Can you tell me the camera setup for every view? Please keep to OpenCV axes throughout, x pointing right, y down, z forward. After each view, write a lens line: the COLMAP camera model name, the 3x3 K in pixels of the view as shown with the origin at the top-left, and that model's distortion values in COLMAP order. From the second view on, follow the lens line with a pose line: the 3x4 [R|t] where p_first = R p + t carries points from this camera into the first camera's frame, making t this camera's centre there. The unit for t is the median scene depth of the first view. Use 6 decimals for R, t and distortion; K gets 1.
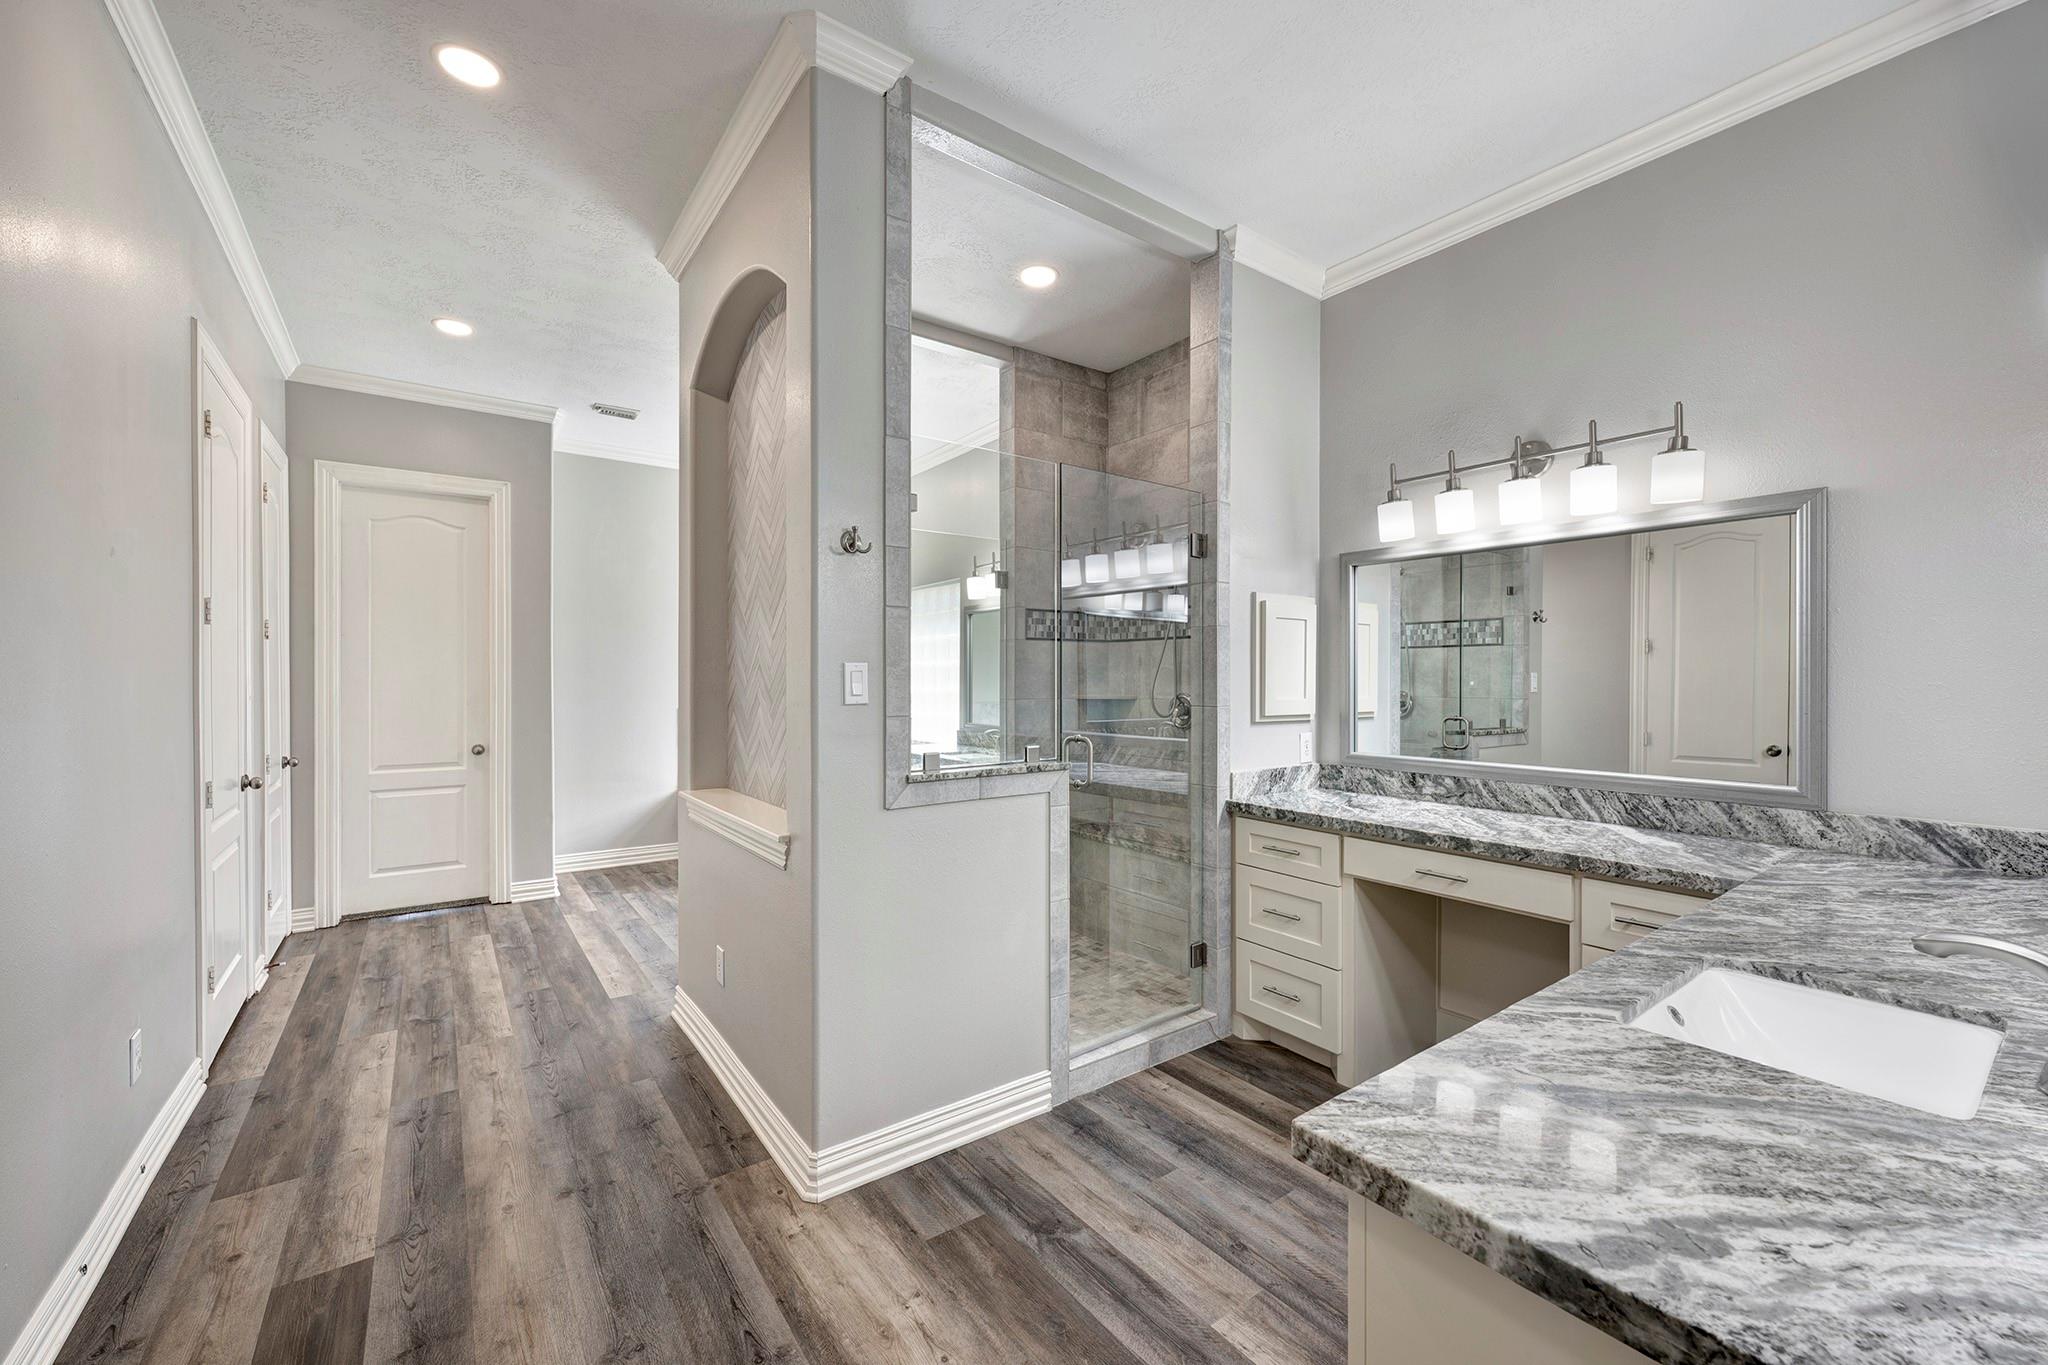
lens RADIAL K [[816.4, 0, 1027.9], [0, 816.4, 680.4], [0, 0, 1]] dist [0.002338, -0.001039]
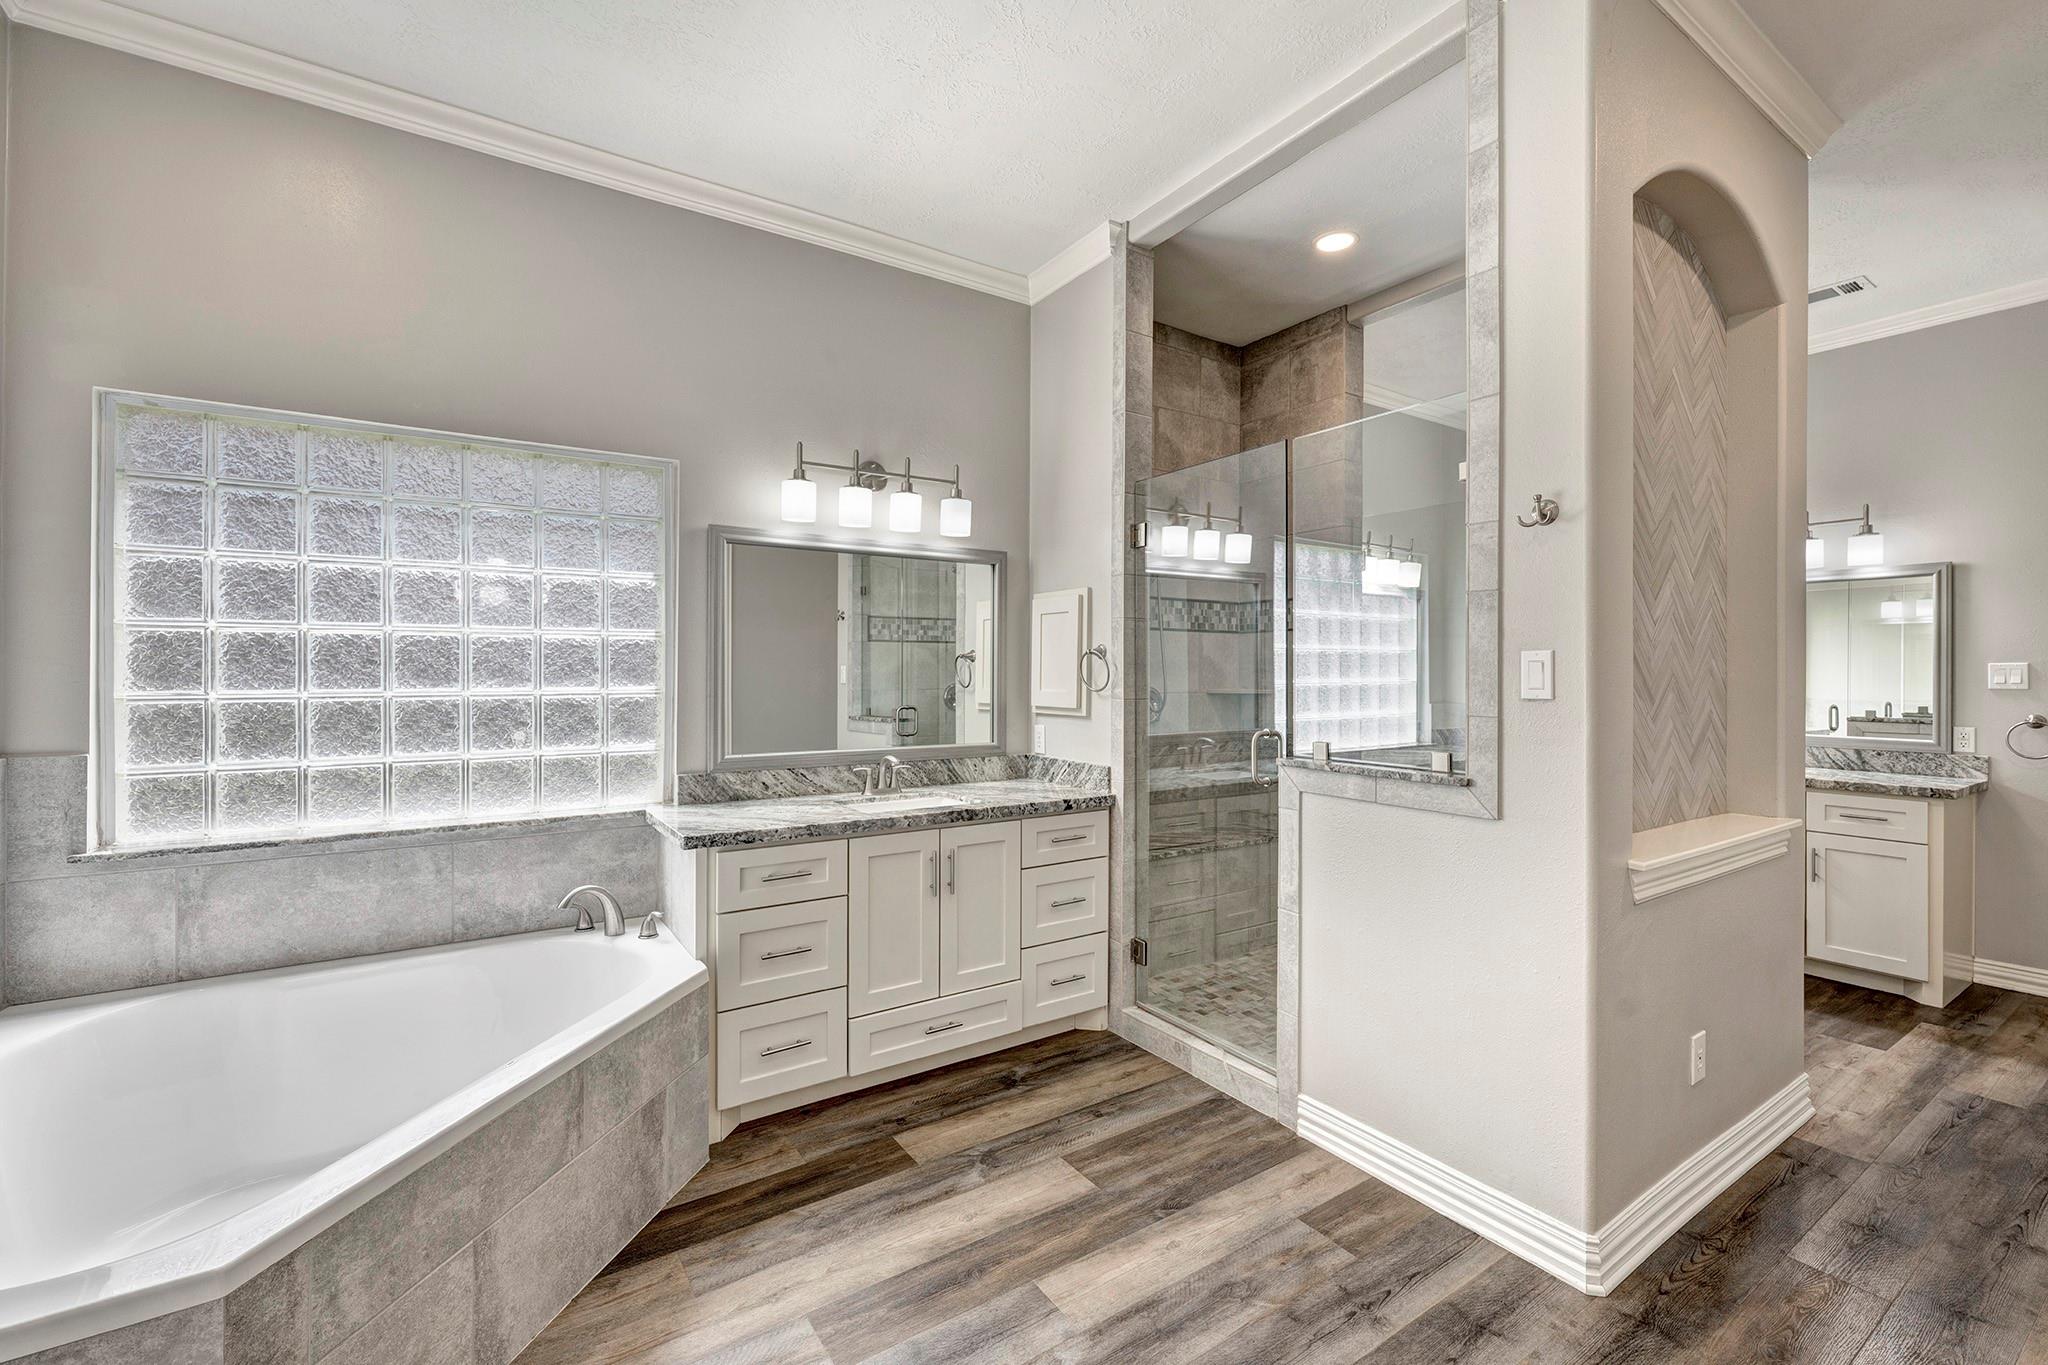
lens RADIAL K [[853.6, 0, 1025.0], [0, 853.6, 686.6], [0, 0, 1]] dist [-0.005199, 0.000310]
pose [[0.048426, -0.013388, 0.998737, -0.720737], [-0.007203, 0.999879, 0.013753, 0.004716], [-0.998801, -0.007860, 0.048323, 0.971443]]
